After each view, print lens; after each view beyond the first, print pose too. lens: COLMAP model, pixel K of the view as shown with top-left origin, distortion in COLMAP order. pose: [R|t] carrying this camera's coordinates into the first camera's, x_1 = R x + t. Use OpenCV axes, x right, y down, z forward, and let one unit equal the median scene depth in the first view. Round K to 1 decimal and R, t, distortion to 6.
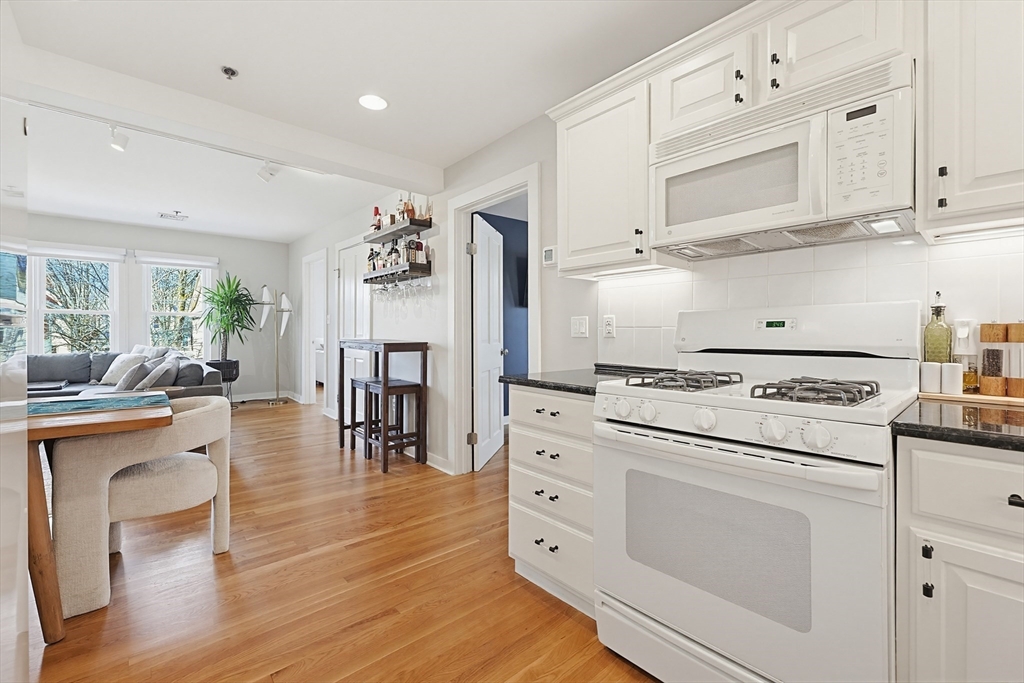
lens RADIAL K [[433.5, 0, 527.2], [0, 433.5, 338.6], [0, 0, 1]] dist [-0.001046, 0.000082]
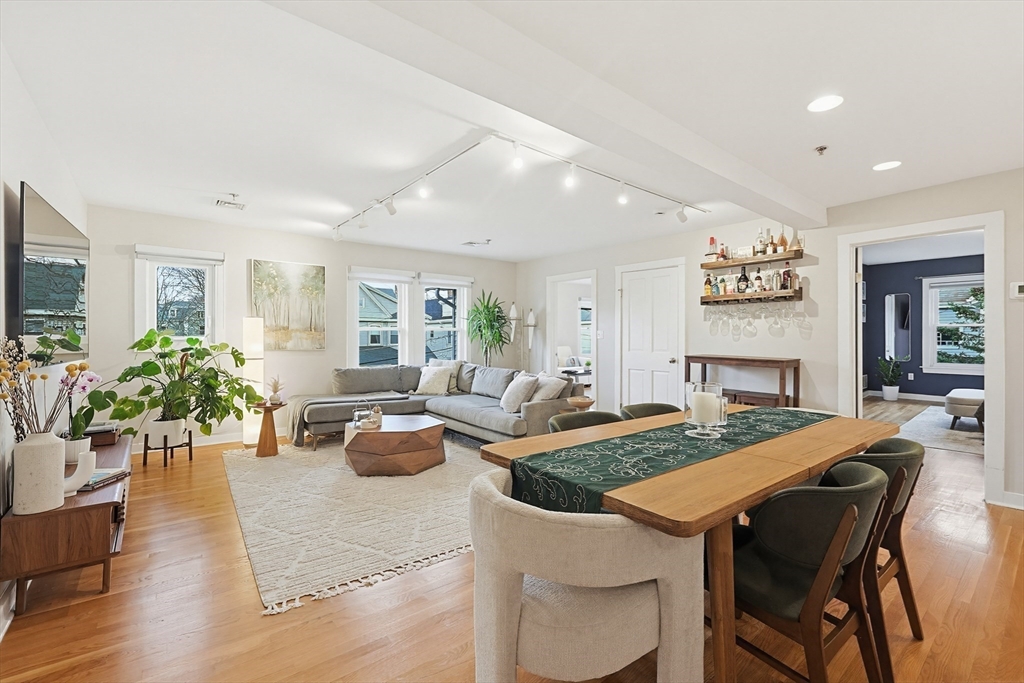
lens RADIAL K [[443.8, 0, 528.8], [0, 443.8, 329.2], [0, 0, 1]] dist [-0.000301, 0.000103]
pose [[0.999580, -0.002933, -0.028826, -0.900106], [0.001999, 0.999474, -0.032375, -0.034367], [0.028906, 0.032304, 0.999060, -0.173097]]
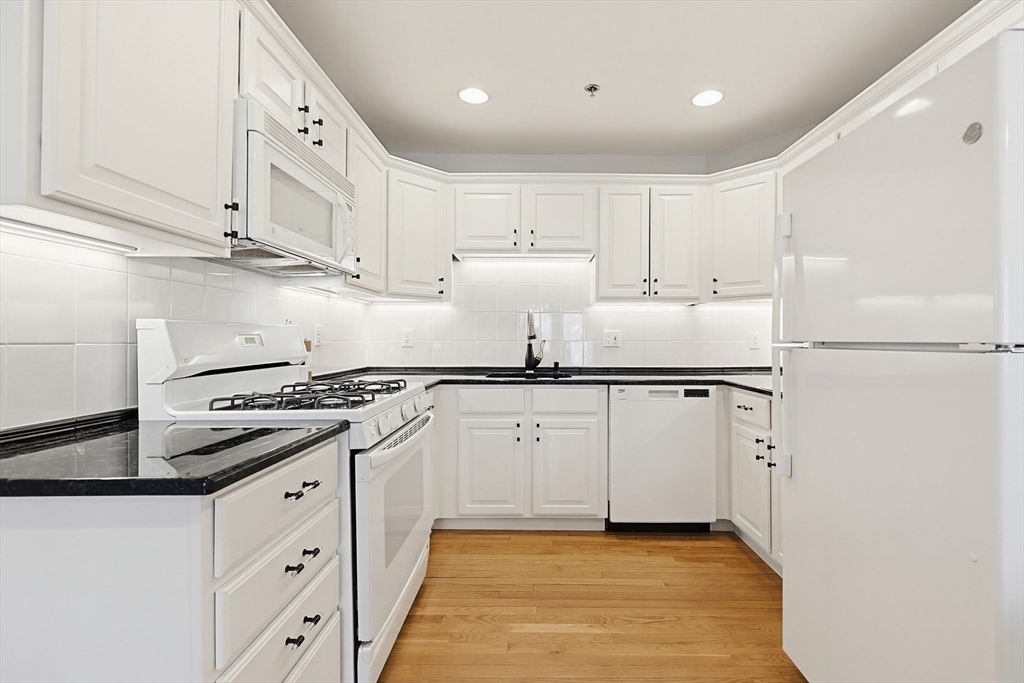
lens RADIAL K [[457.9, 0, 544.6], [0, 457.9, 339.7], [0, 0, 1]] dist [0.000349, -0.000012]
pose [[-0.752144, -0.003278, 0.658990, -0.292166], [0.010642, 0.999797, 0.017120, -0.018711], [-0.658912, 0.019889, -0.751957, 0.588761]]
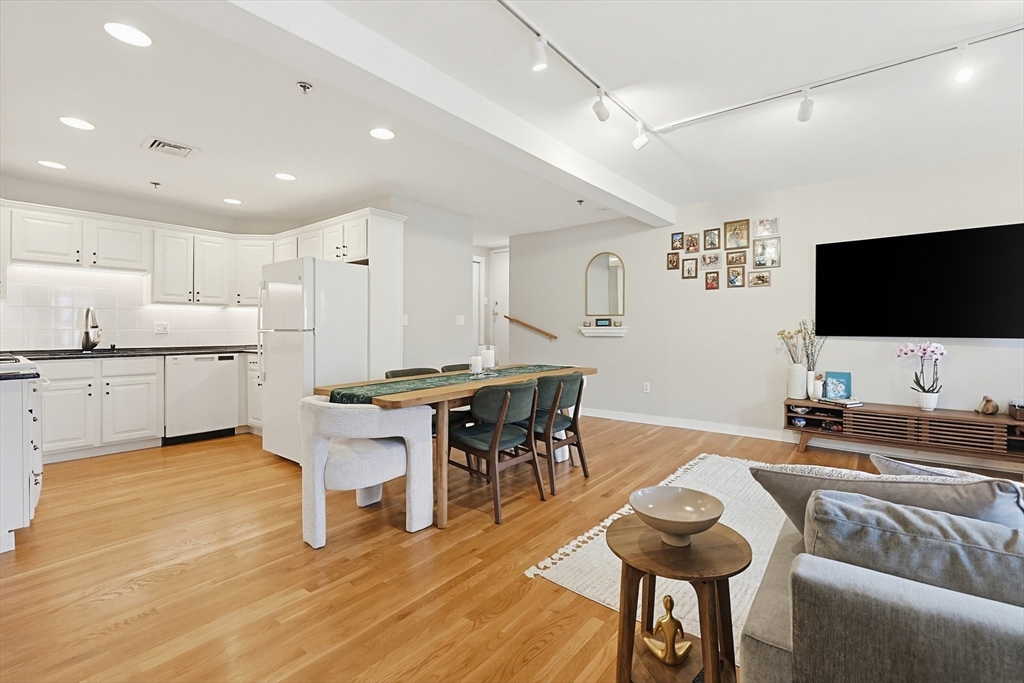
lens RADIAL K [[443.8, 0, 528.8], [0, 443.8, 329.2], [0, 0, 1]] dist [-0.000301, 0.000103]
pose [[-0.983346, -0.002349, -0.181730, -0.616515], [-0.005988, 0.999792, 0.019474, -0.032316], [0.181646, 0.020237, -0.983156, 1.291990]]
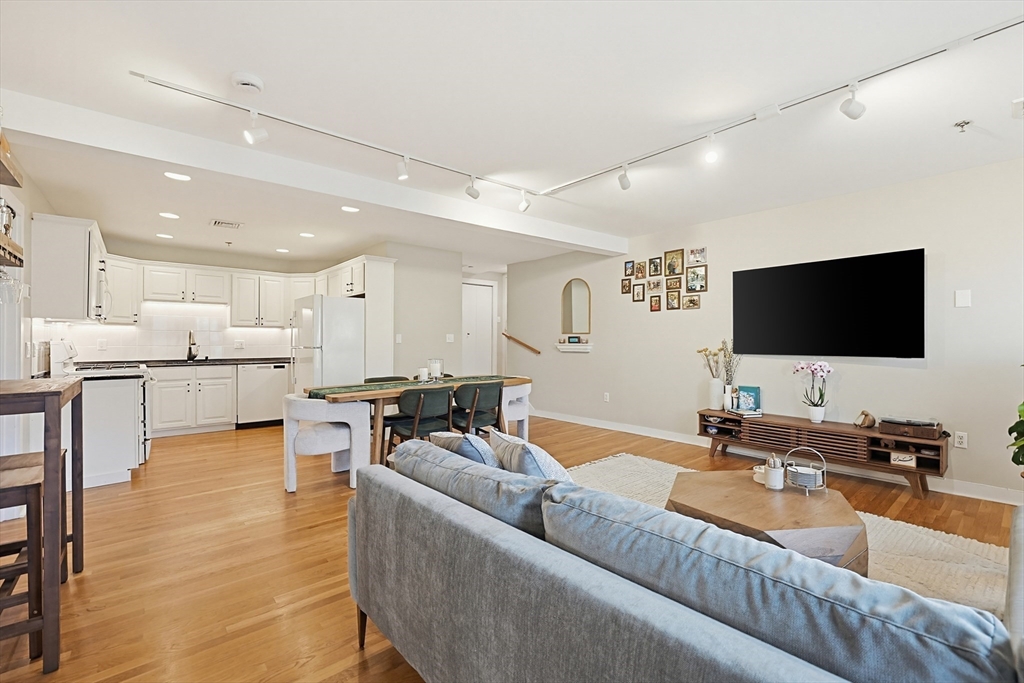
lens RADIAL K [[439.7, 0, 519.7], [0, 439.7, 341.4], [0, 0, 1]] dist [0.000052, 0.000115]
pose [[-0.999860, -0.002954, 0.016492, -0.946915], [-0.002593, 0.999757, 0.021870, -0.057218], [-0.016552, 0.021824, -0.999625, 1.561739]]
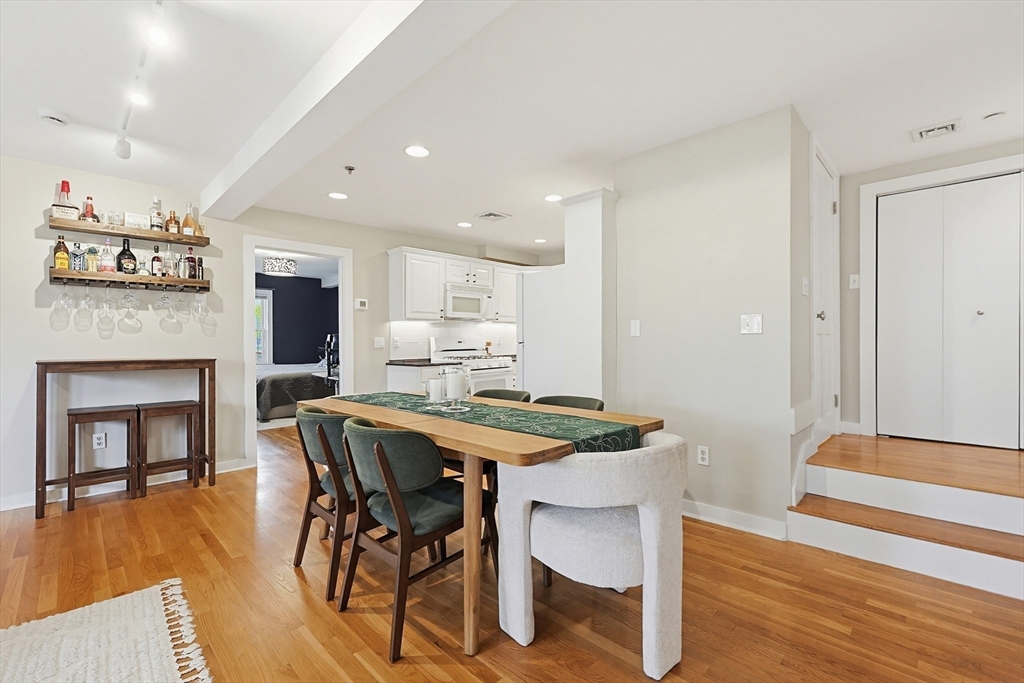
lens RADIAL K [[445.1, 0, 520.7], [0, 445.1, 344.5], [0, 0, 1]] dist [-0.000543, -0.000142]
pose [[-0.071085, -0.008020, 0.997438, -1.327059], [0.024829, 0.999644, 0.009808, -0.015894], [-0.997161, 0.025462, -0.070860, 0.331671]]
